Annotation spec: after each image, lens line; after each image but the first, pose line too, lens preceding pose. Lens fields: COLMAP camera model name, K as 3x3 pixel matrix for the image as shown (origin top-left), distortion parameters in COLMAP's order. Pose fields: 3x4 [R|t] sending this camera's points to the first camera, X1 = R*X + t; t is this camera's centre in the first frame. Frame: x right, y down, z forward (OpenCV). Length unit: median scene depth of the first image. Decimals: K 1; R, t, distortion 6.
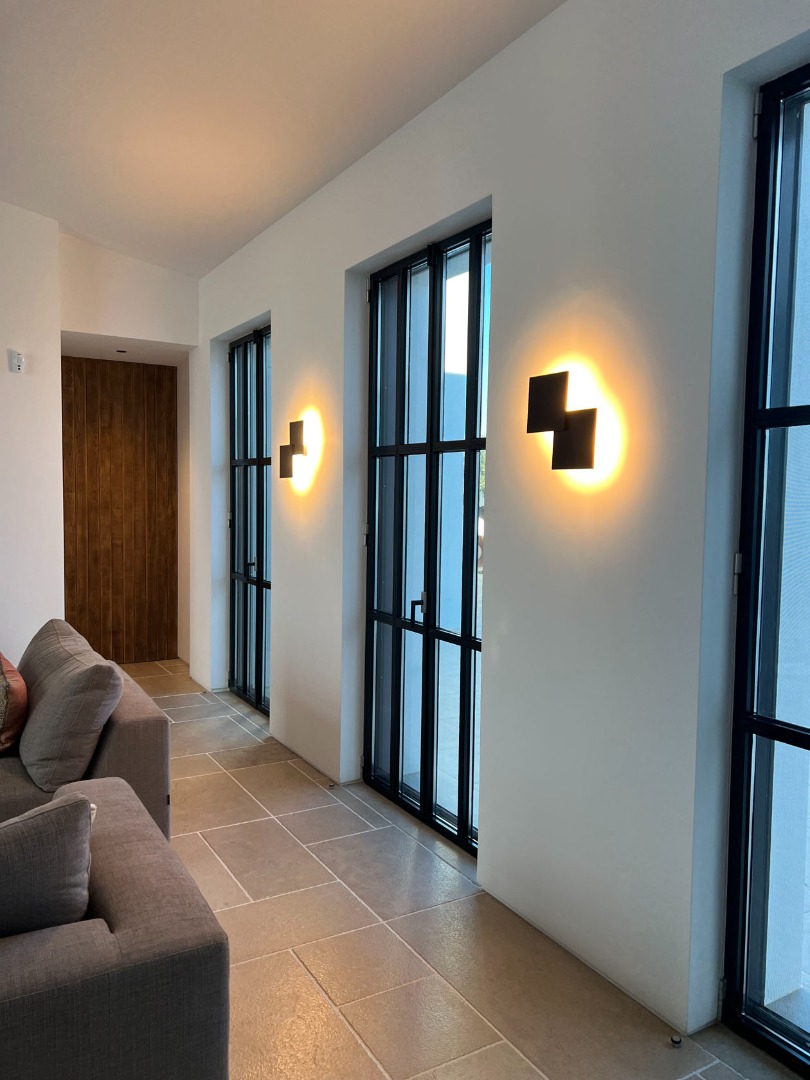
lens RADIAL K [[813.5, 0, 399.9], [0, 813.5, 542.9], [0, 0, 1]] dist [0.067659, -0.053627]
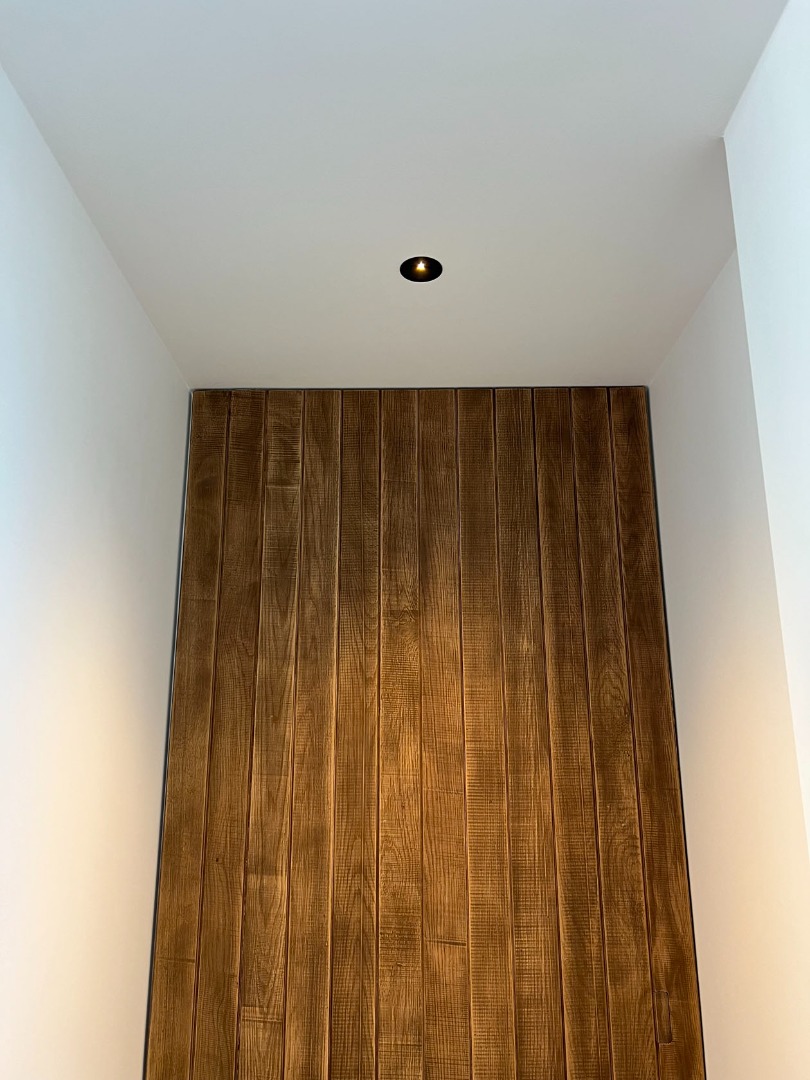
lens RADIAL K [[813.5, 0, 405.7], [0, 813.5, 557.3], [0, 0, 1]] dist [0.067659, -0.053627]
pose [[0.868745, -0.142373, -0.474355, -0.225652], [-0.013762, 0.950480, -0.310482, -0.074120], [0.495069, 0.276257, 0.823765, 0.766661]]
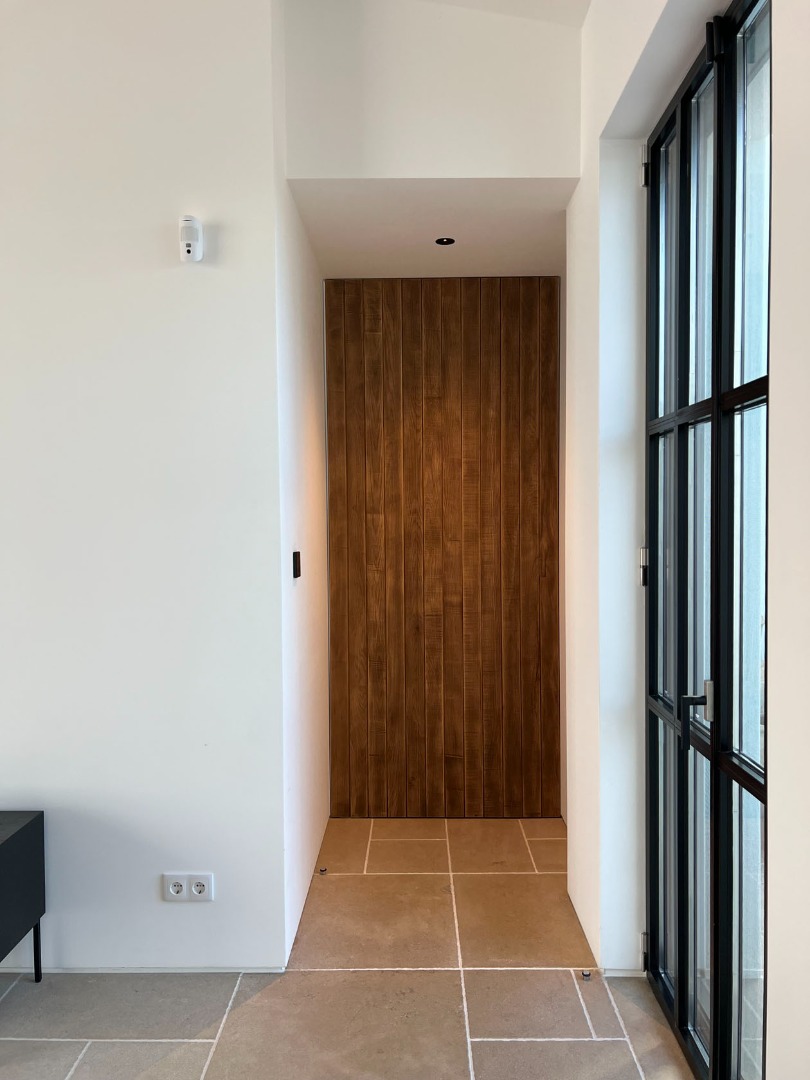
lens RADIAL K [[813.5, 0, 405.7], [0, 813.5, 544.6], [0, 0, 1]] dist [0.067659, -0.053627]
pose [[0.859791, -0.004619, -0.510625, -0.086955], [-0.010263, 0.999601, -0.026324, -0.023881], [0.510543, 0.027873, 0.859400, 0.503208]]
